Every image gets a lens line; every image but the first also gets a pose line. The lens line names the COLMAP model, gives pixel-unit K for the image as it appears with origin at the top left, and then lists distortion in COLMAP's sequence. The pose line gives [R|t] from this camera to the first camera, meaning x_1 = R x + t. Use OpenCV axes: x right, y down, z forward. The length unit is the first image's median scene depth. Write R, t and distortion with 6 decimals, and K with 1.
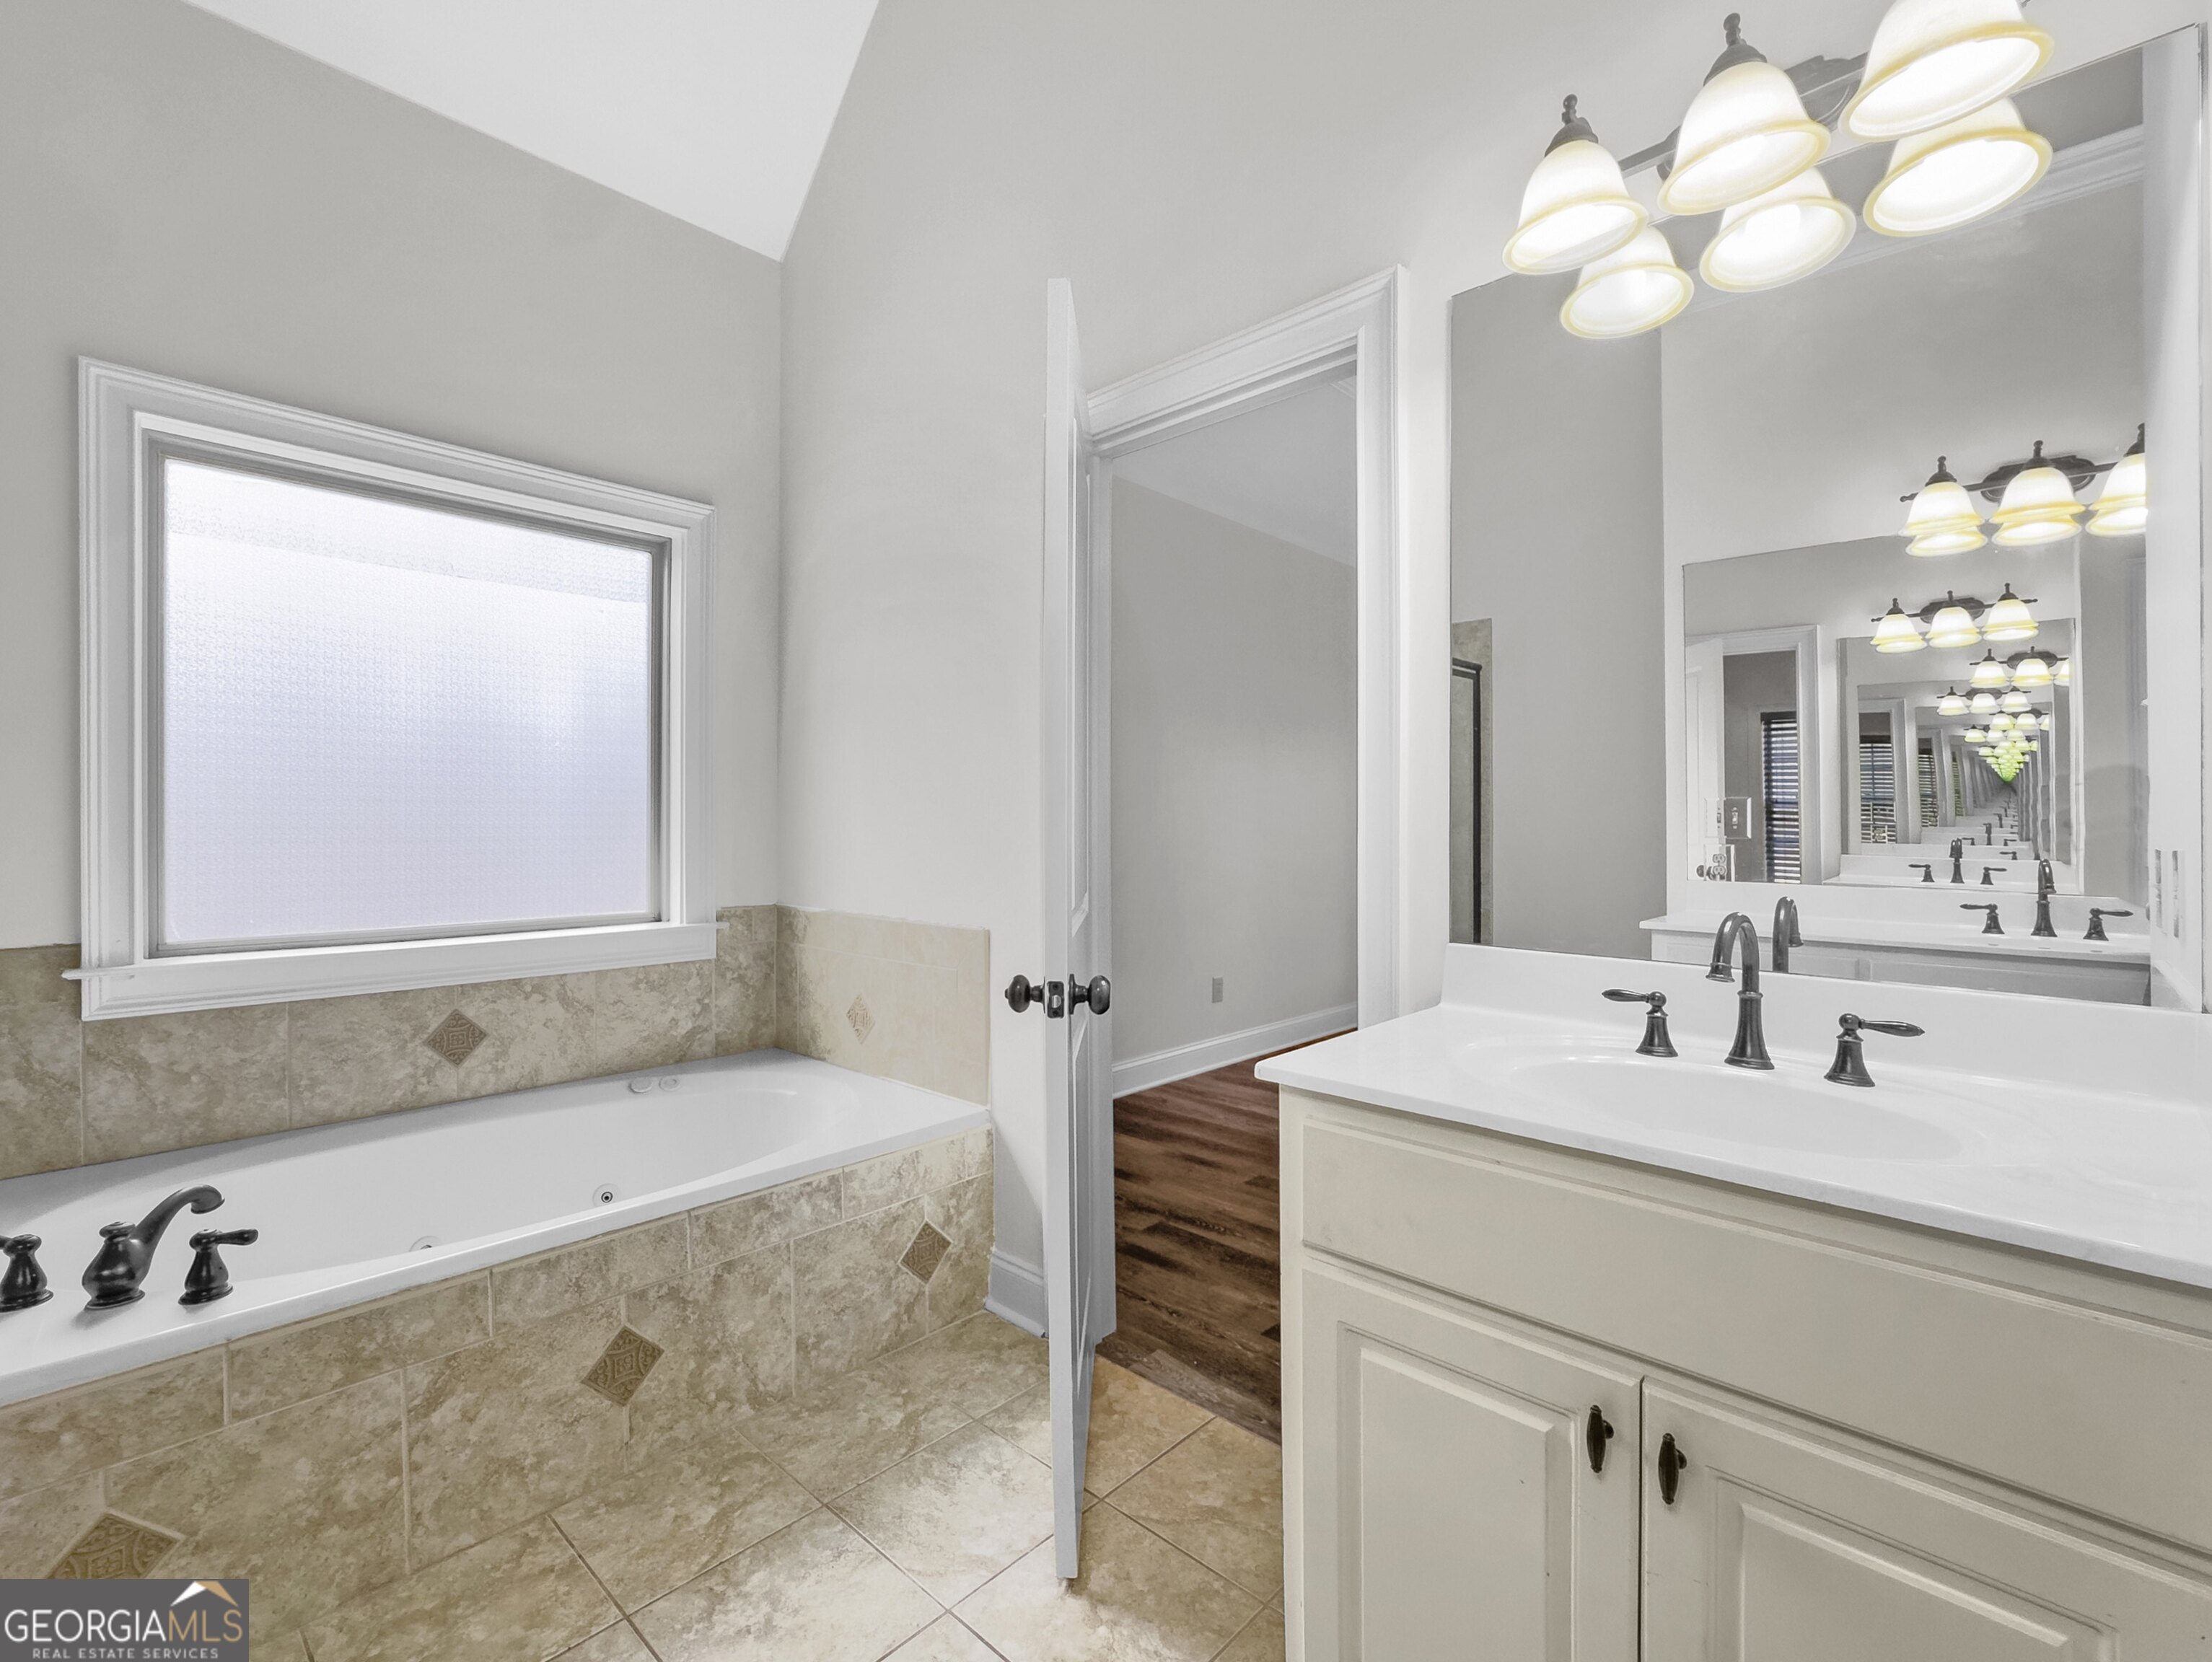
lens RADIAL K [[1000.2, 0, 1106.0], [0, 1000.2, 831.0], [0, 0, 1]] dist [-0.019730, 0.003935]
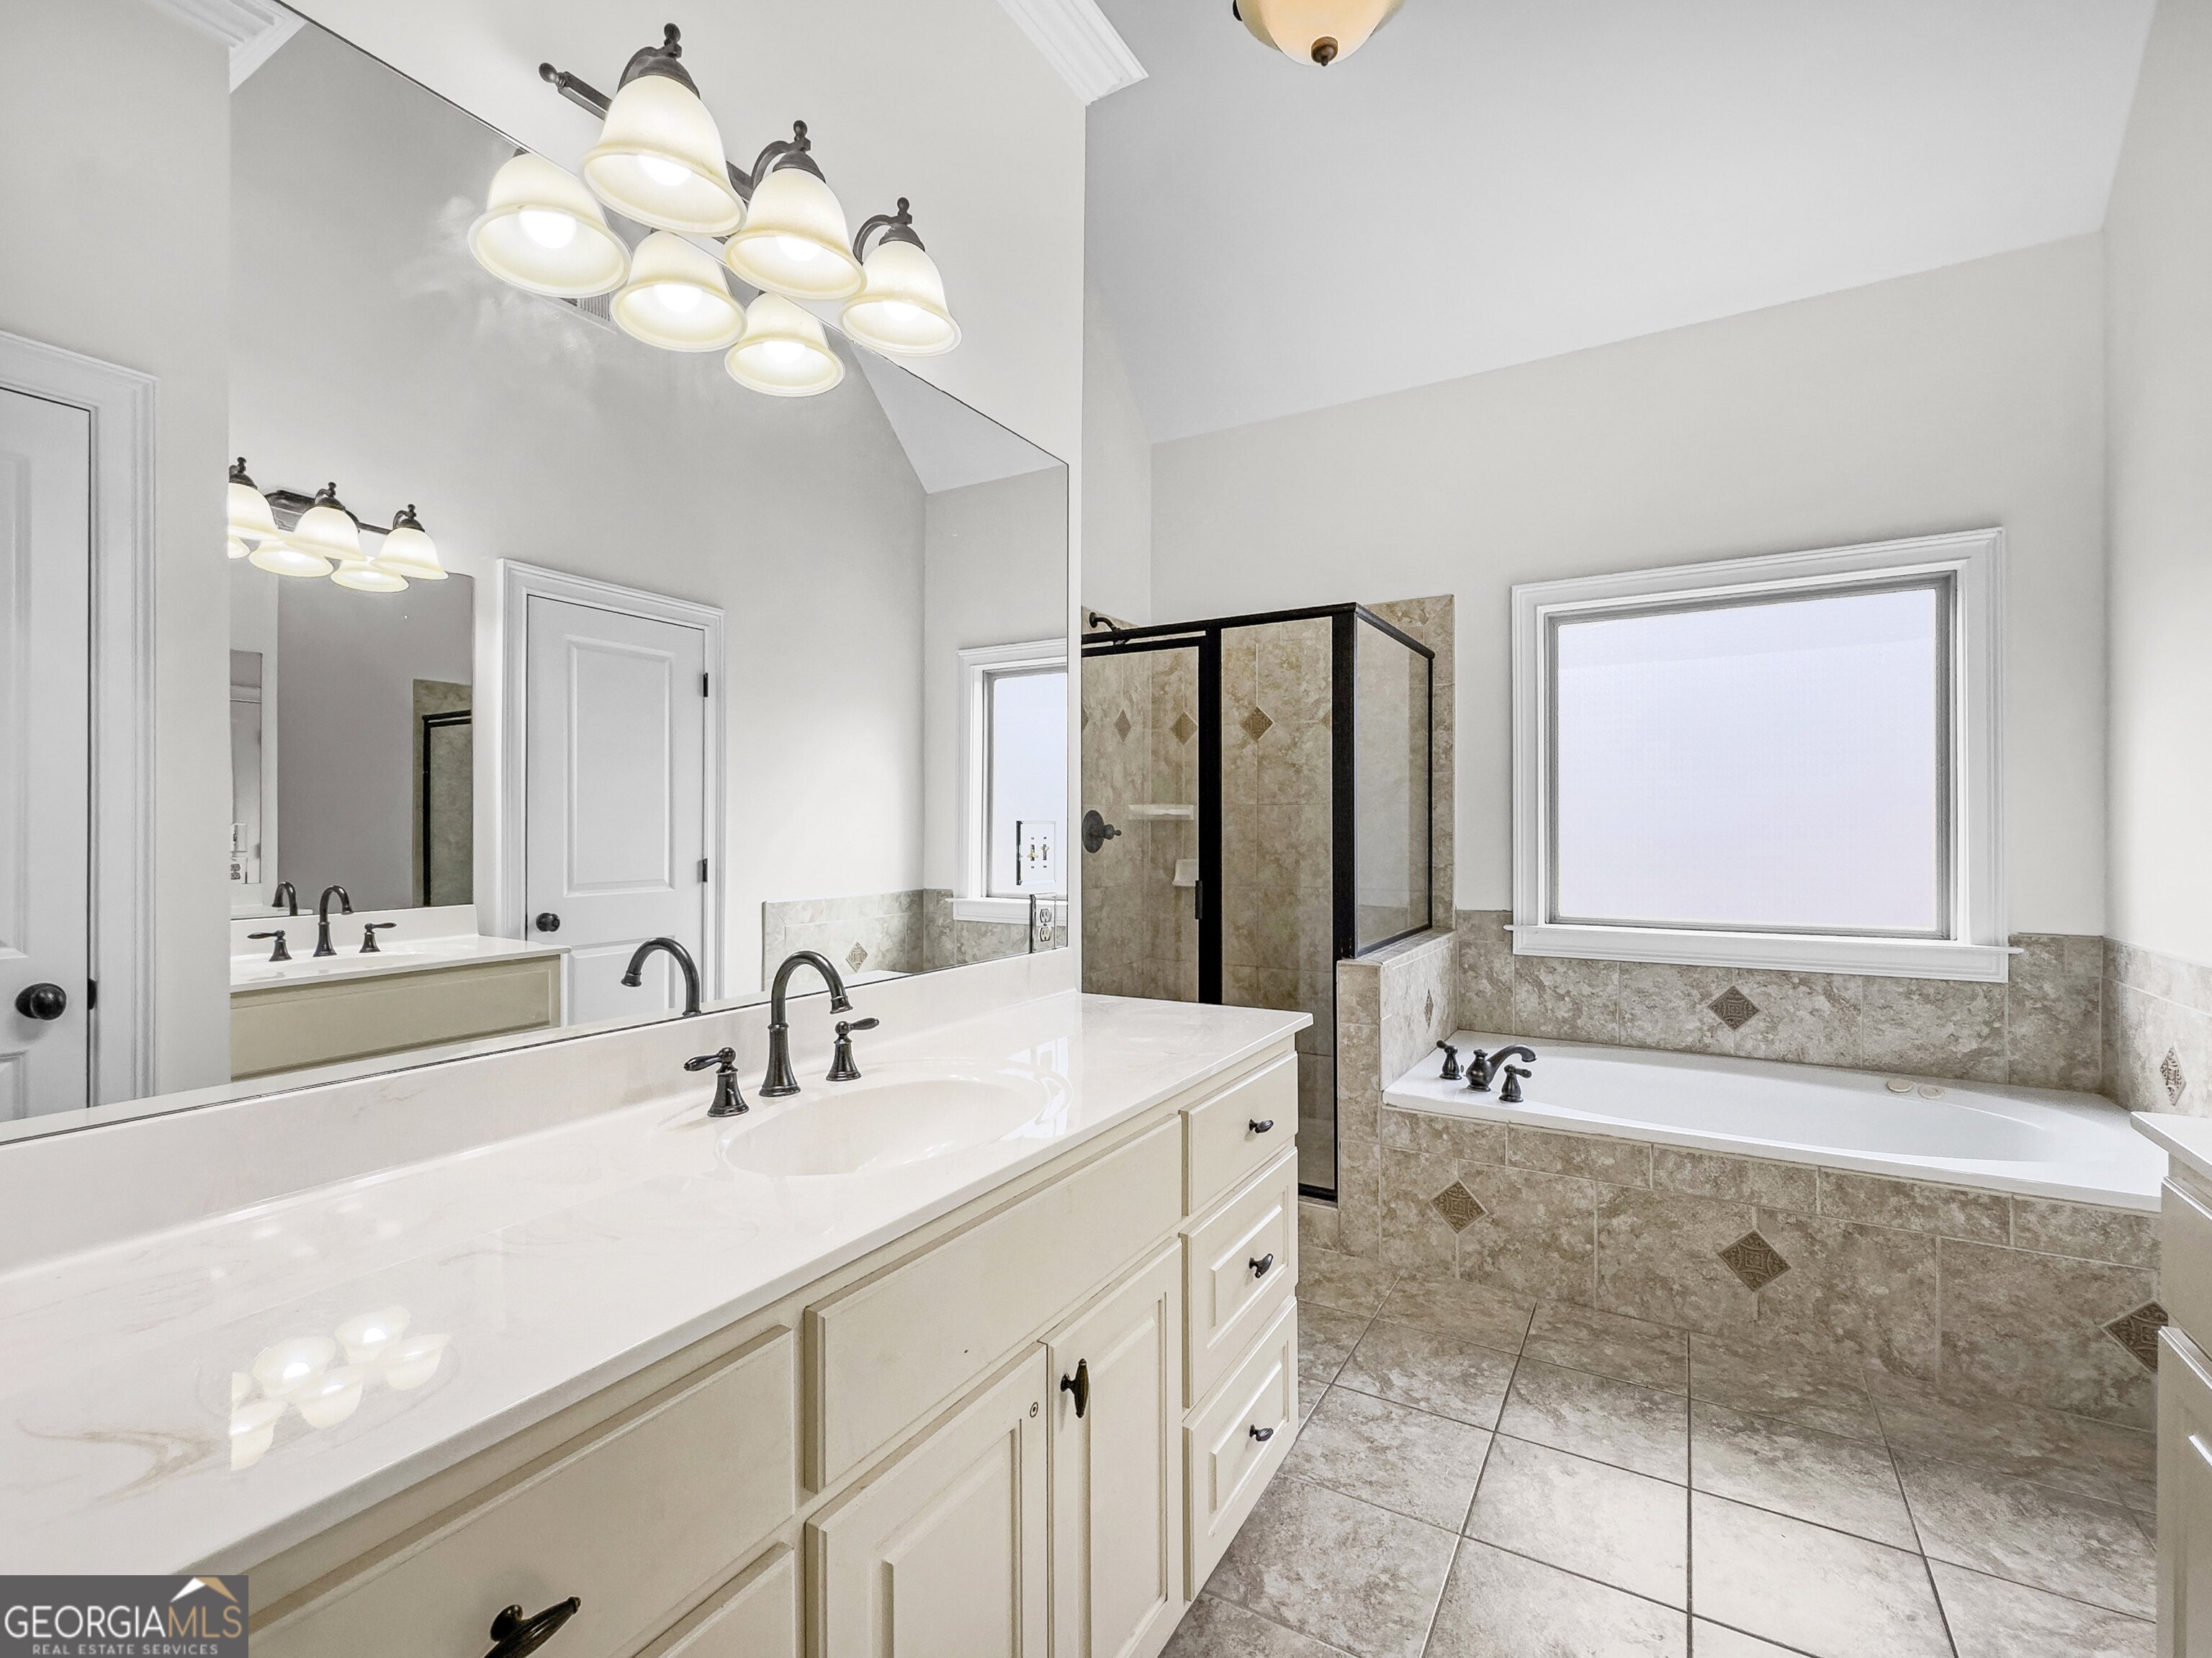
lens RADIAL K [[973.7, 0, 1092.0], [0, 973.7, 849.2], [0, 0, 1]] dist [0.003227, -0.000382]
pose [[0.199801, 0.015138, -0.979720, 0.532476], [-0.006758, 0.999878, 0.014071, -0.016983], [0.979813, 0.003810, 0.199879, -0.109149]]
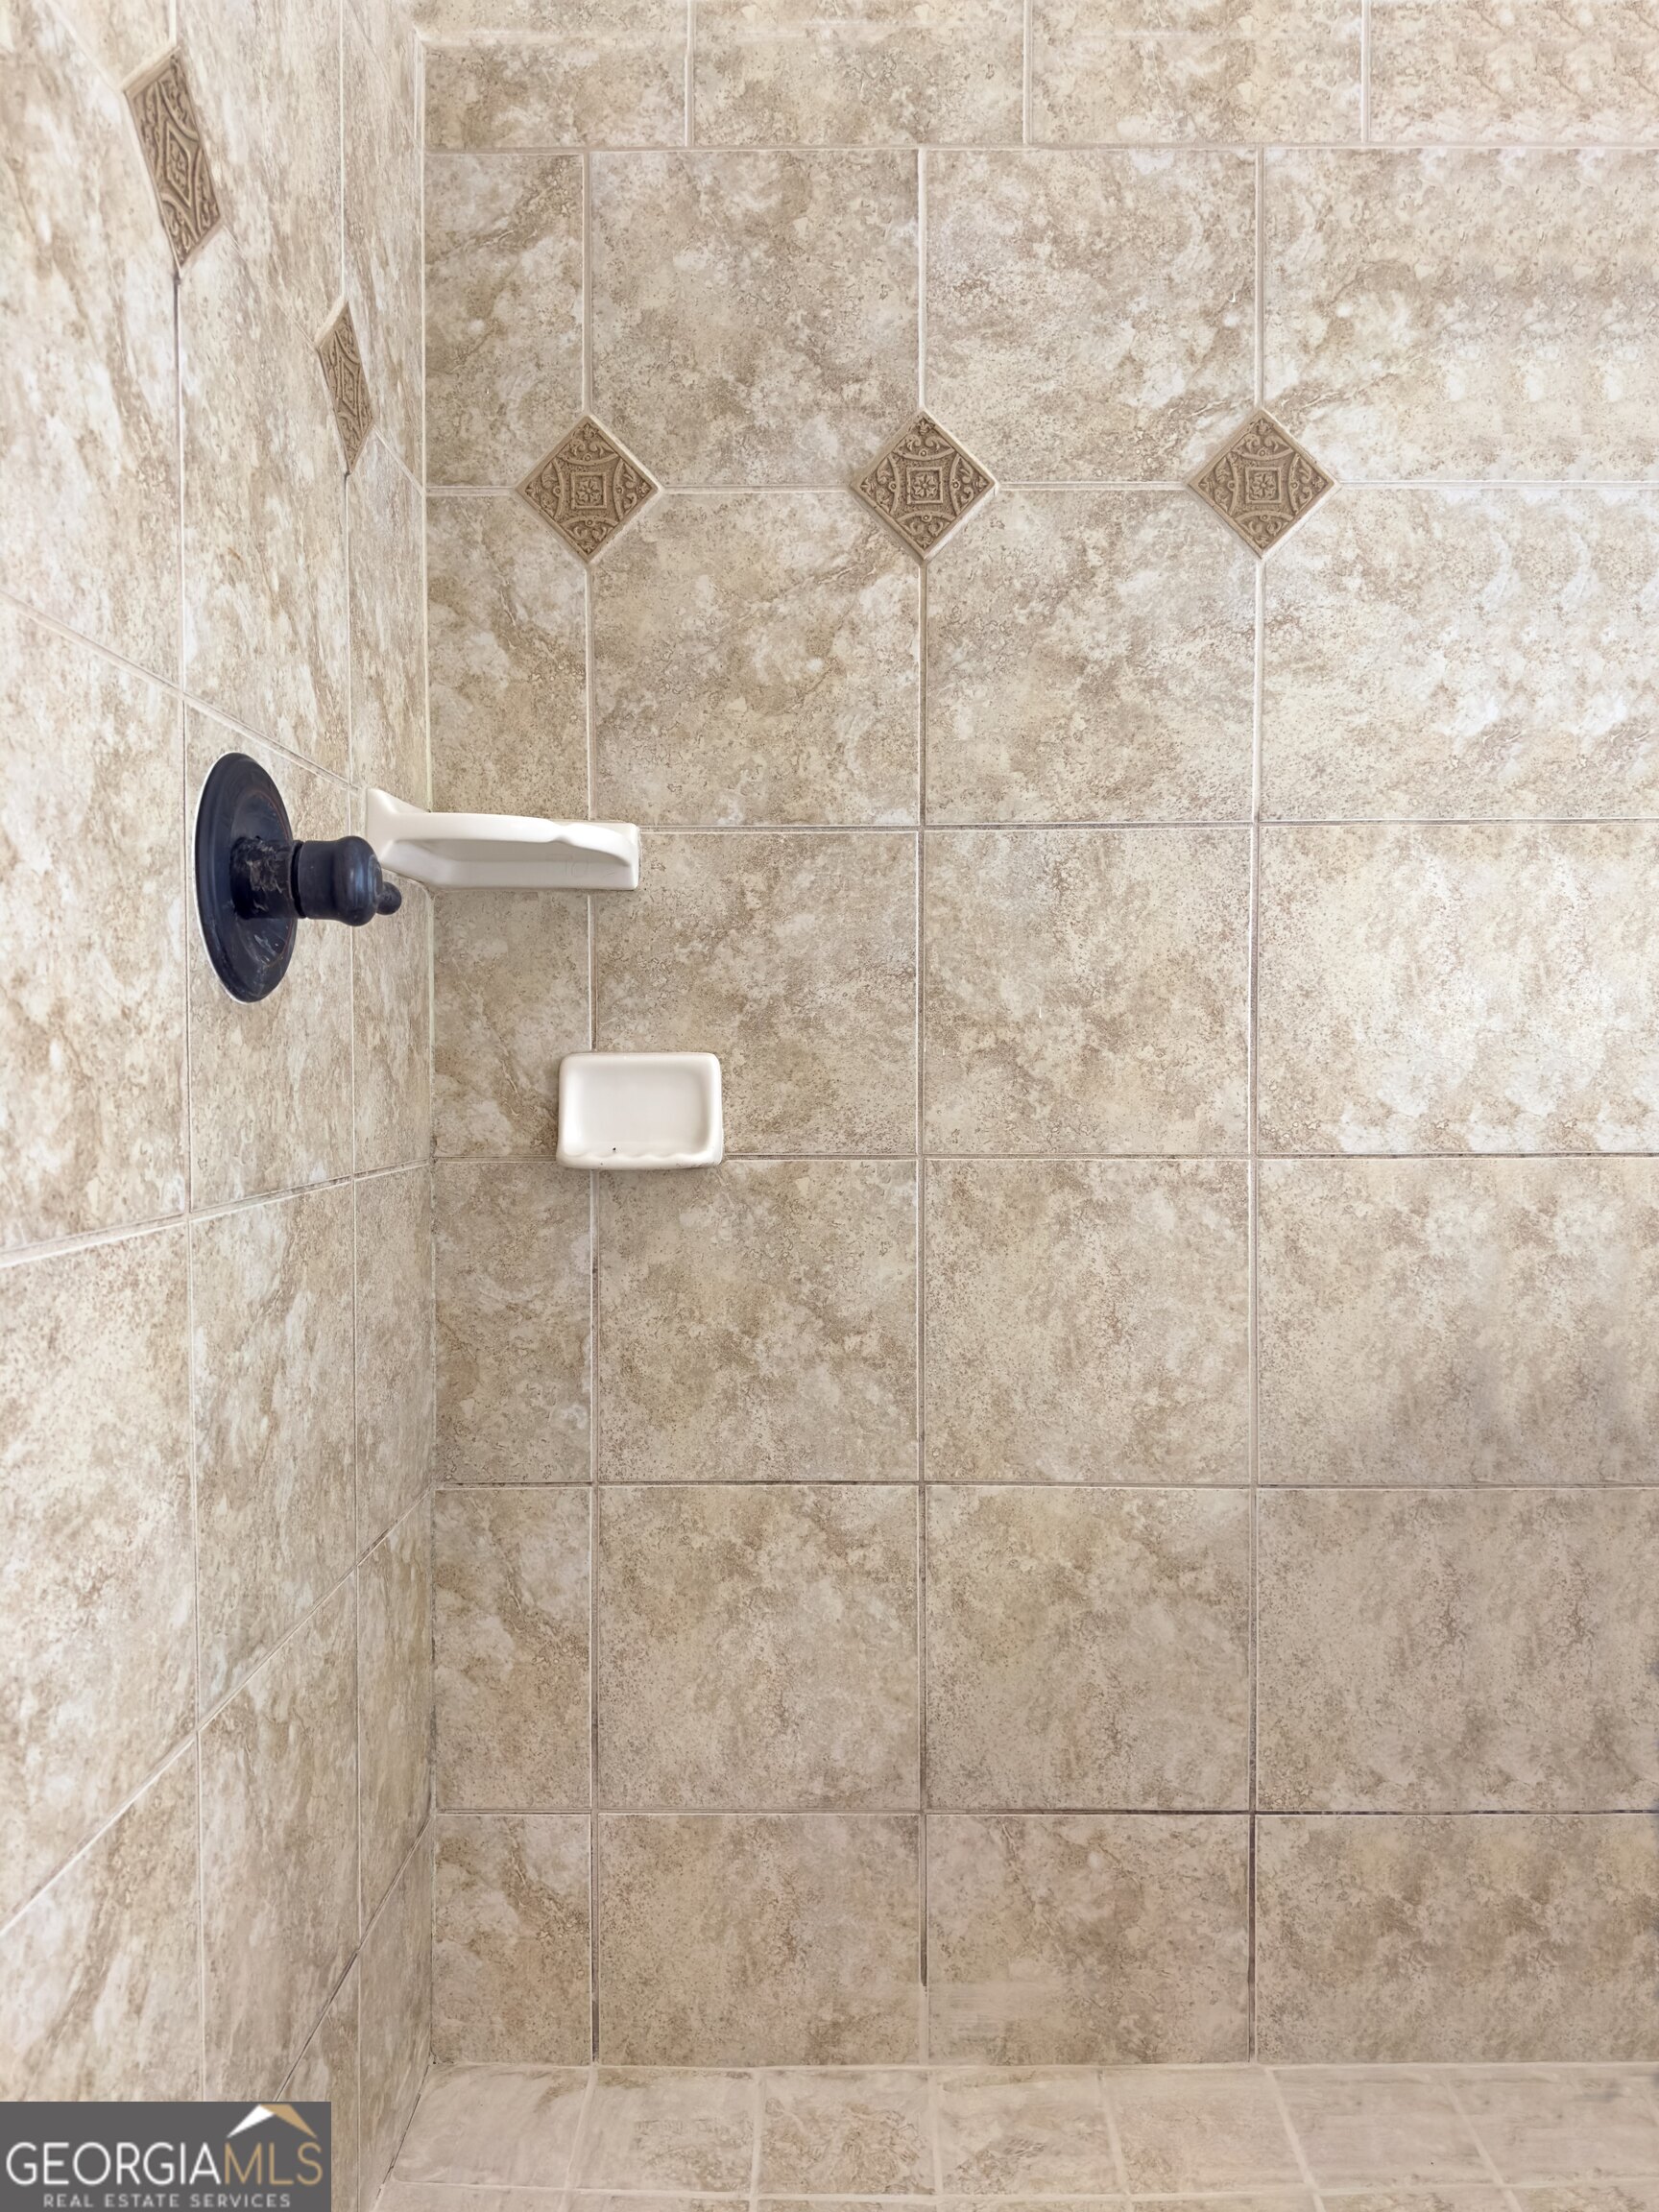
lens RADIAL K [[1560.2, 0, 829.5], [0, 1560.2, 1106.0], [0, 0, 1]] dist [0.003985, -0.041868]
pose [[0.661382, 0.014033, -0.749918, -0.783216], [0.001994, 0.999789, 0.020467, 0.042045], [0.750047, -0.015031, 0.661214, 0.067595]]
